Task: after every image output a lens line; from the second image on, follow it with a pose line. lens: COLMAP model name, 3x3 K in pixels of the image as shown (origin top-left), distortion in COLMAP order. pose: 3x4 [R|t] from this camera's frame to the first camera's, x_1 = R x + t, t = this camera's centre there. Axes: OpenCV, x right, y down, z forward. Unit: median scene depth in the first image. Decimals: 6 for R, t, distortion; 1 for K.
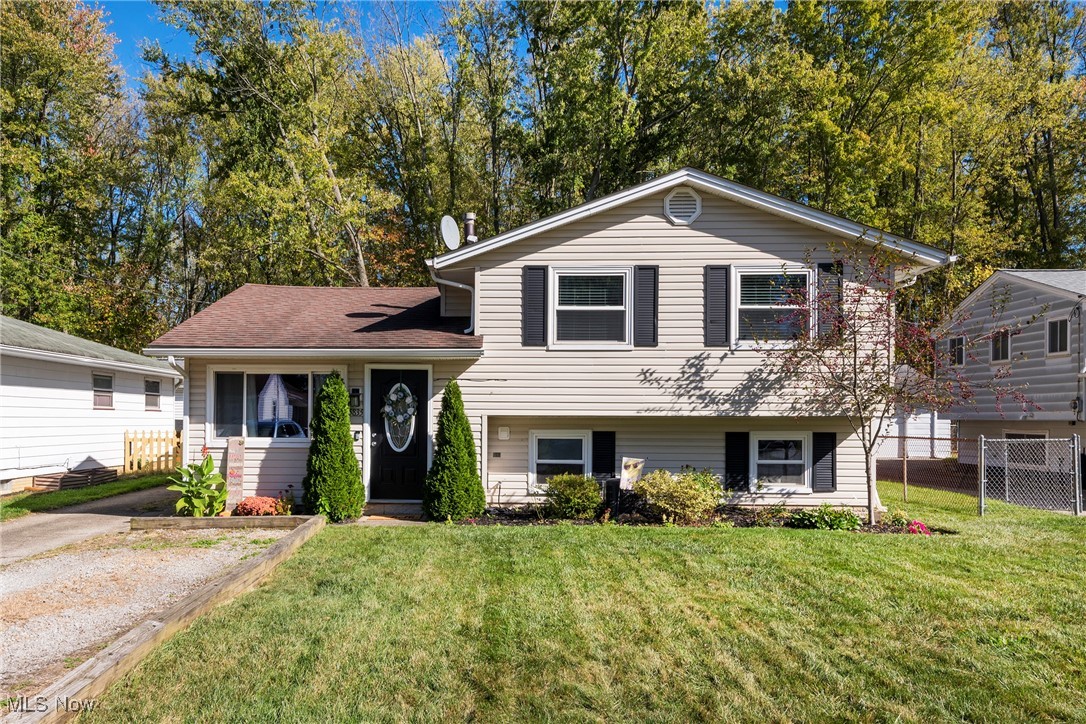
lens RADIAL K [[728.5, 0, 543.0], [0, 728.5, 362.0], [0, 0, 1]] dist [0.025623, 0.000258]
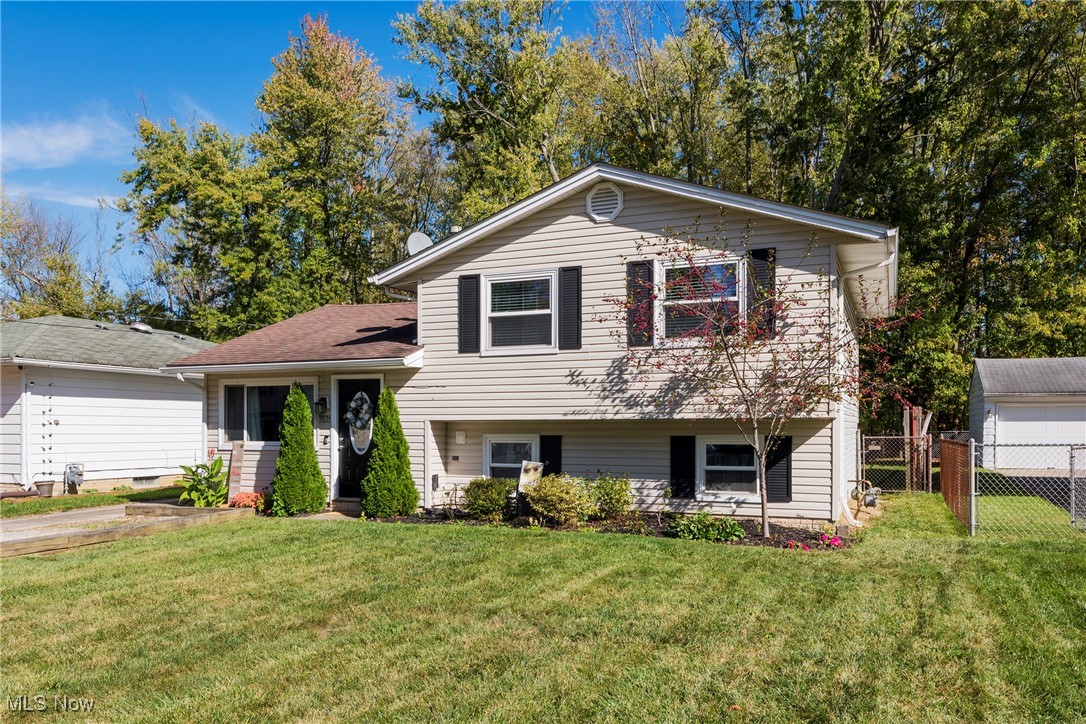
lens RADIAL K [[762.8, 0, 542.8], [0, 762.8, 375.1], [0, 0, 1]] dist [0.026758, -0.001565]
pose [[0.941709, -0.028571, -0.335215, 0.447041], [0.032134, 0.999471, 0.005088, 0.007291], [0.334892, -0.015563, 0.942128, 0.015241]]
